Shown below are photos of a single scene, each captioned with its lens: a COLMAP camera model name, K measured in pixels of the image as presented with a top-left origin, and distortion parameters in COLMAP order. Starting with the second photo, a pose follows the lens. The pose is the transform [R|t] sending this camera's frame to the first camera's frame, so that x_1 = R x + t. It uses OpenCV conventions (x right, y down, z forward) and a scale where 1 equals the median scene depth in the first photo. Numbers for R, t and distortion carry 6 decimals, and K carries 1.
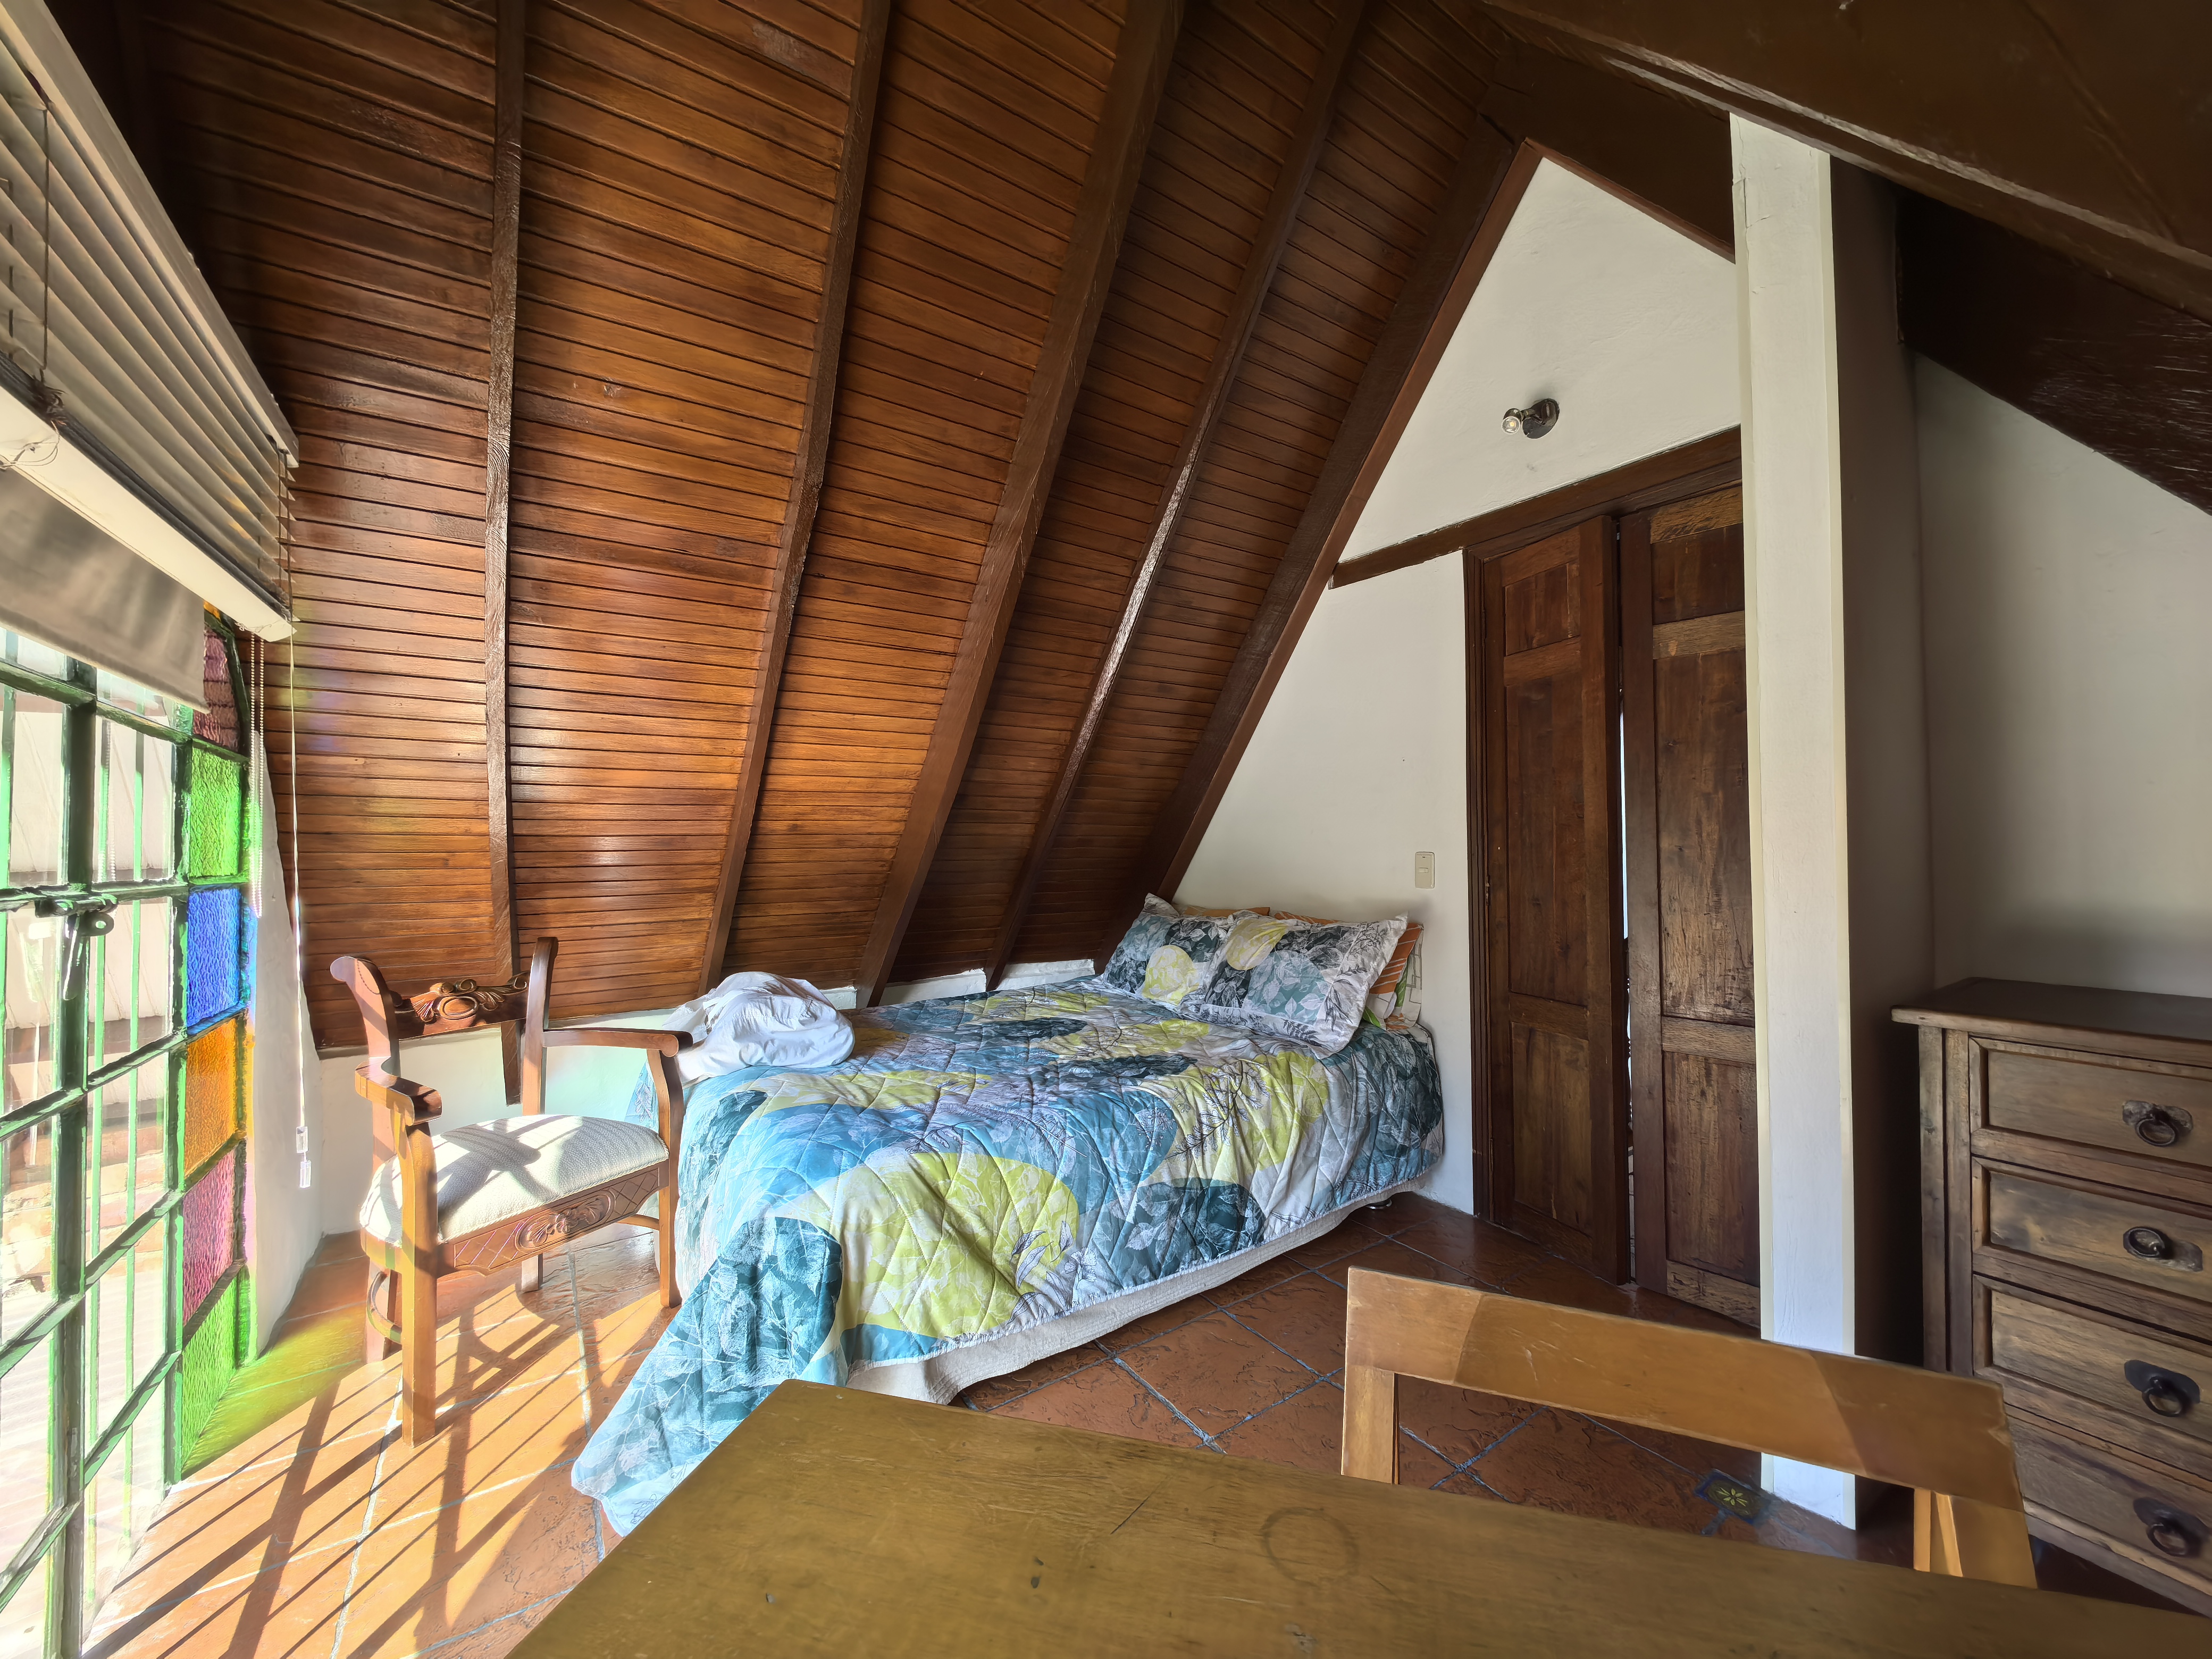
lens RADIAL K [[850.3, 0, 1113.7], [0, 850.3, 835.4], [0, 0, 1]] dist [0.001060, 0.000187]
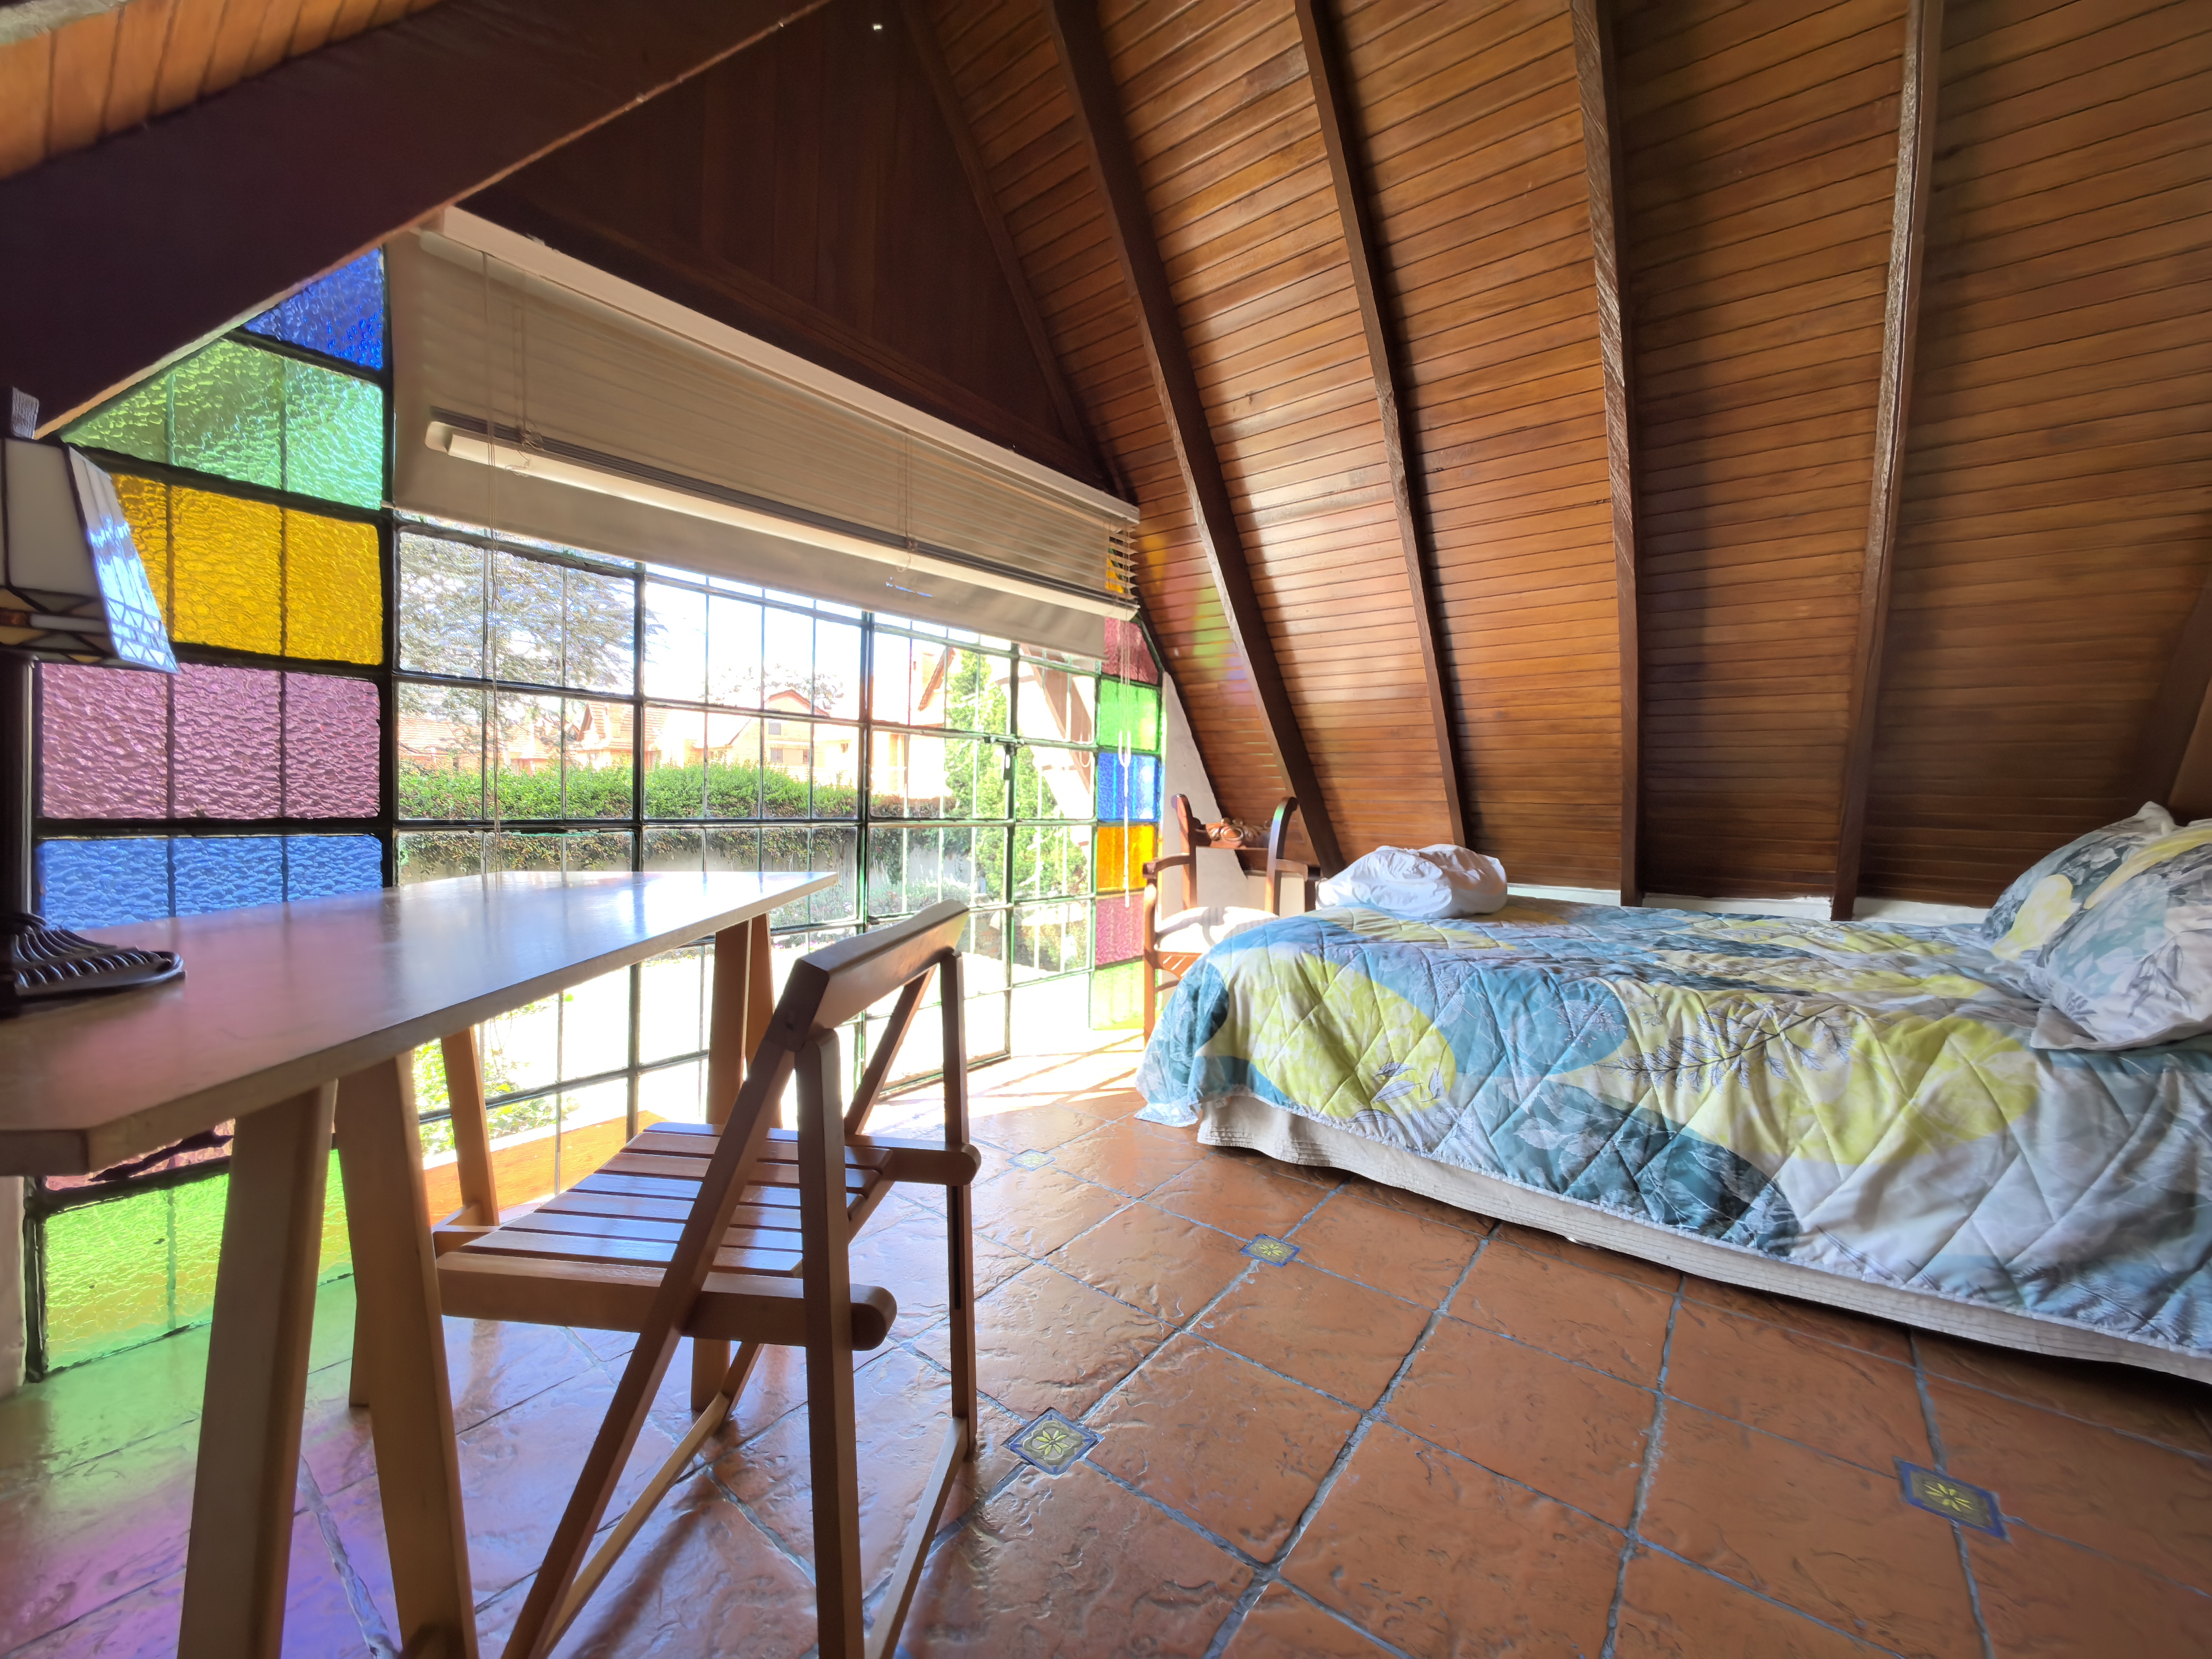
lens RADIAL K [[850.3, 0, 1103.8], [0, 850.3, 820.6], [0, 0, 1]] dist [0.001060, 0.000187]
pose [[0.298180, 0.041302, -0.953616, 0.639530], [-0.006876, 0.999130, 0.041124, 0.107550], [0.954485, -0.005705, 0.298205, 0.286220]]
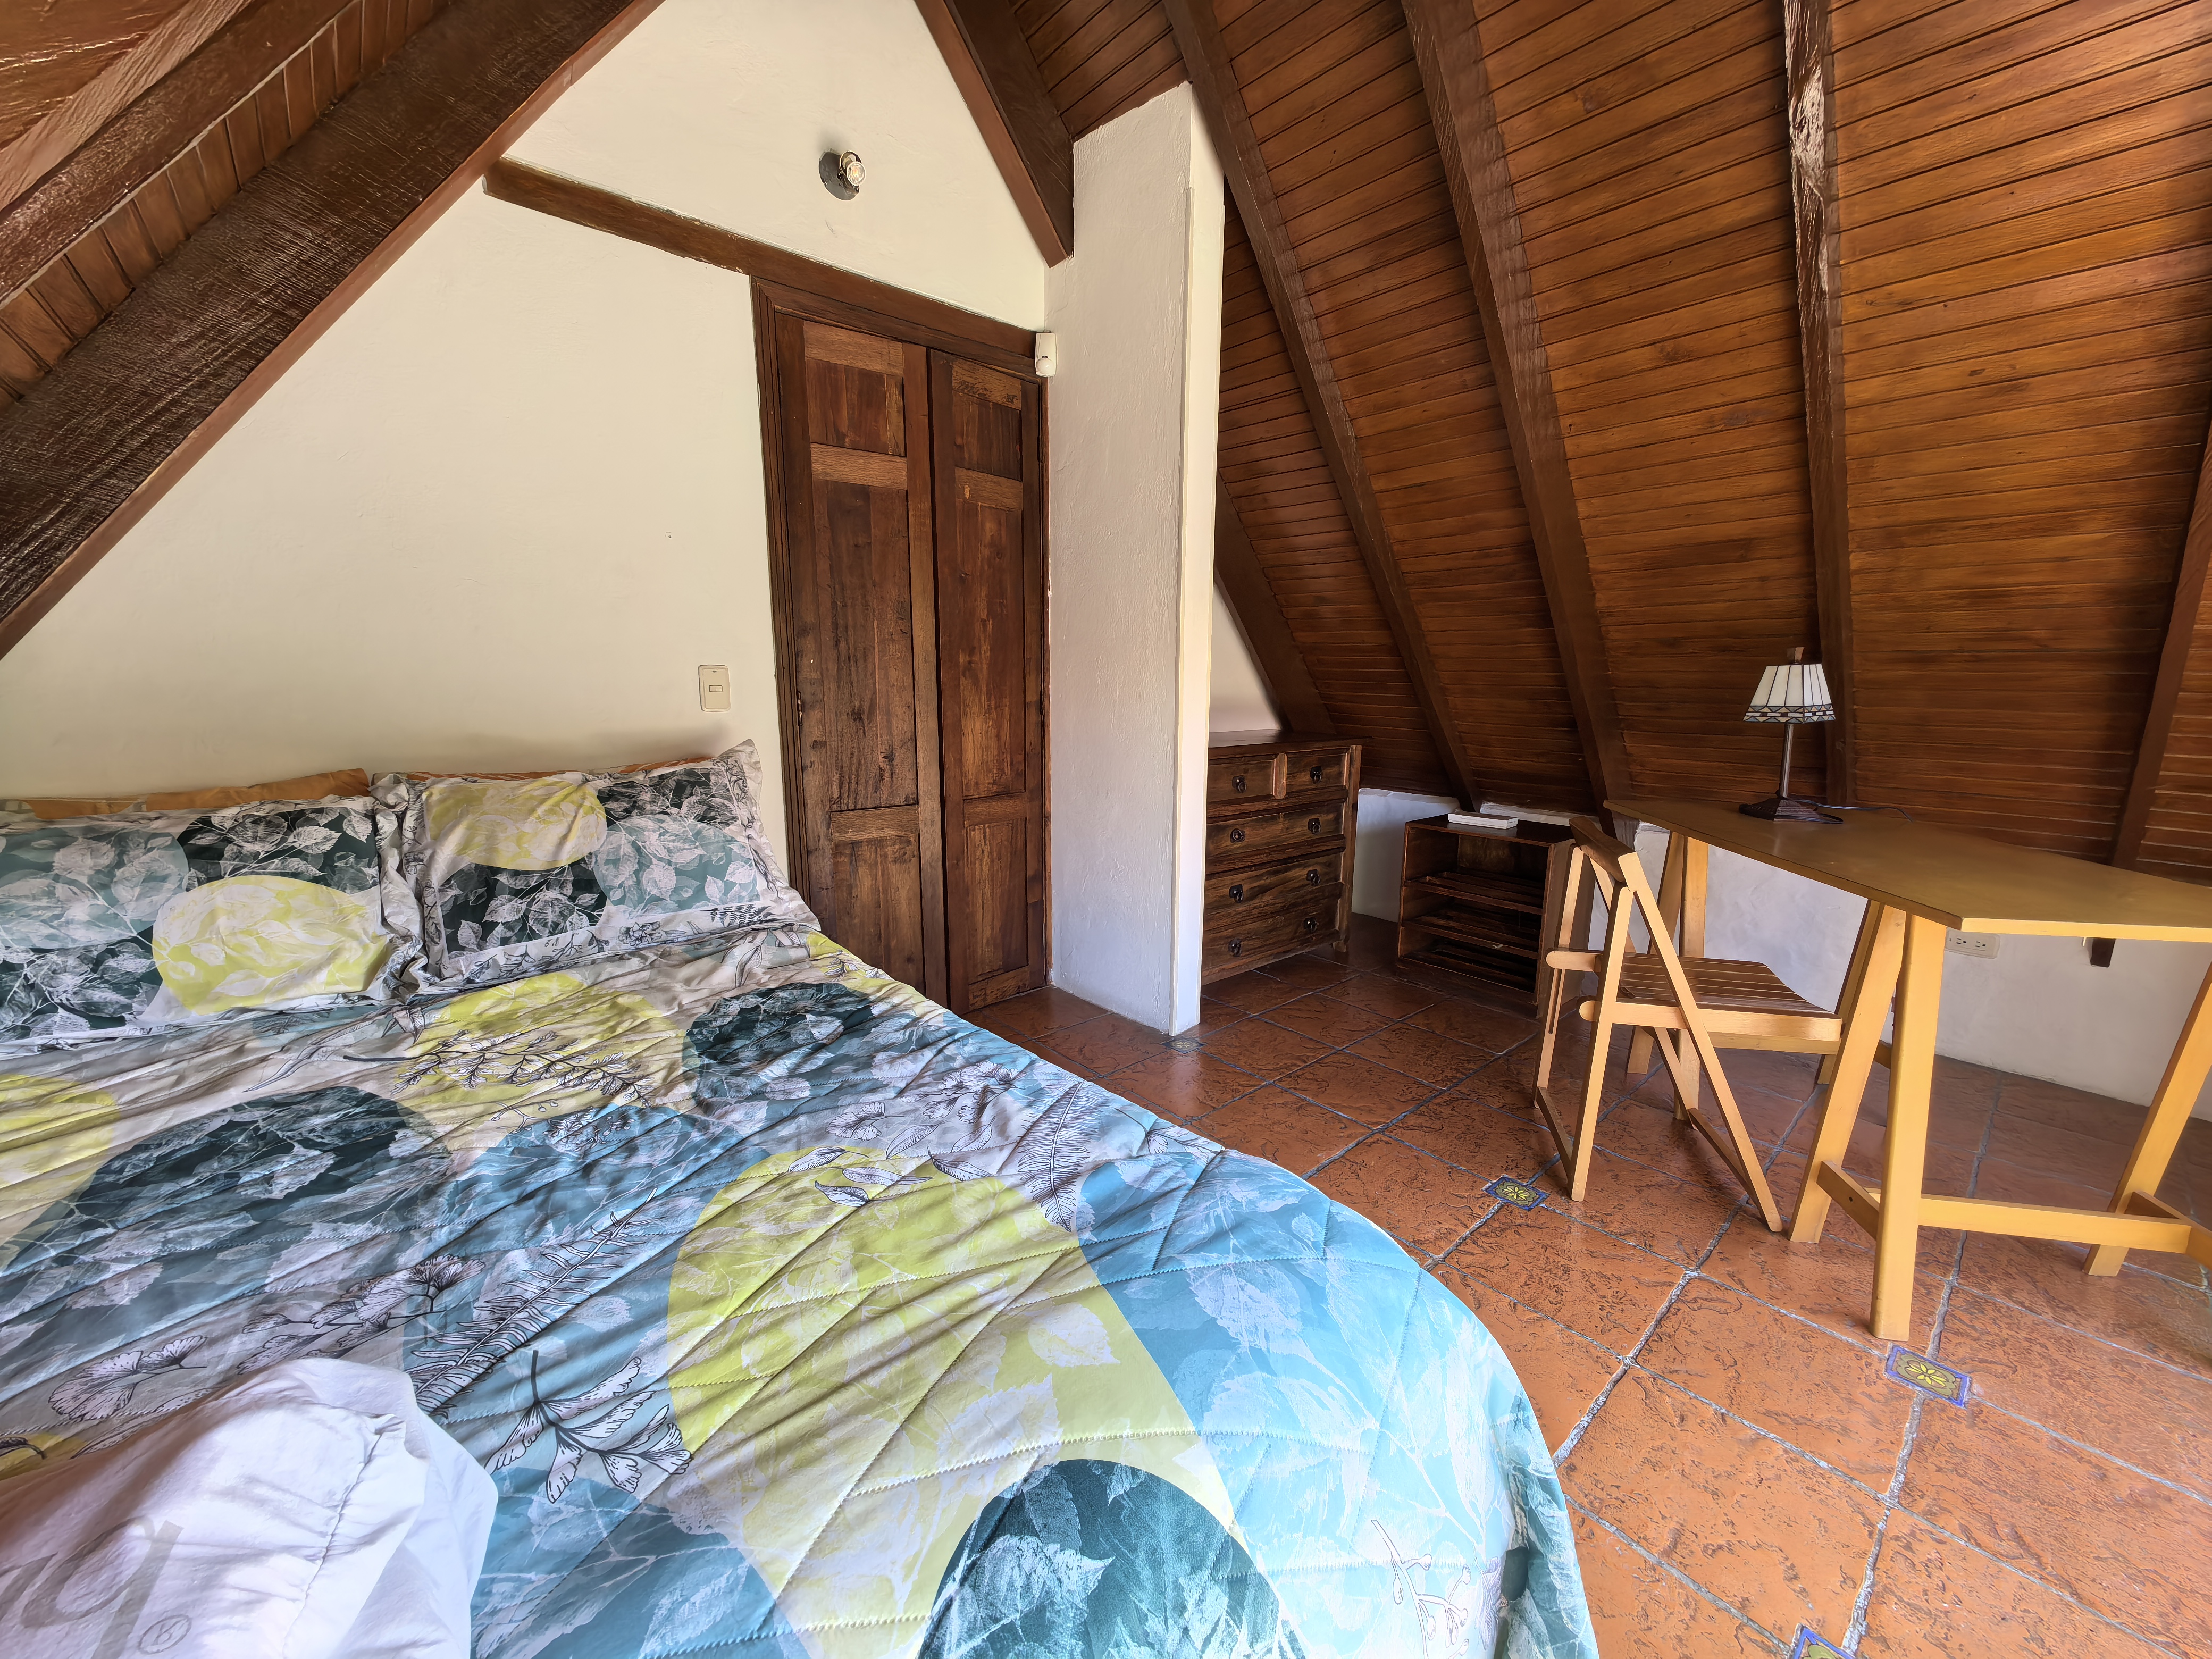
lens RADIAL K [[850.3, 0, 1108.2], [0, 850.3, 836.9], [0, 0, 1]] dist [0.001060, 0.000187]
pose [[-0.123603, -0.187049, 0.974543, -0.601589], [-0.025475, 0.982349, 0.185316, 0.026116], [-0.992005, -0.001921, -0.126187, 0.913614]]
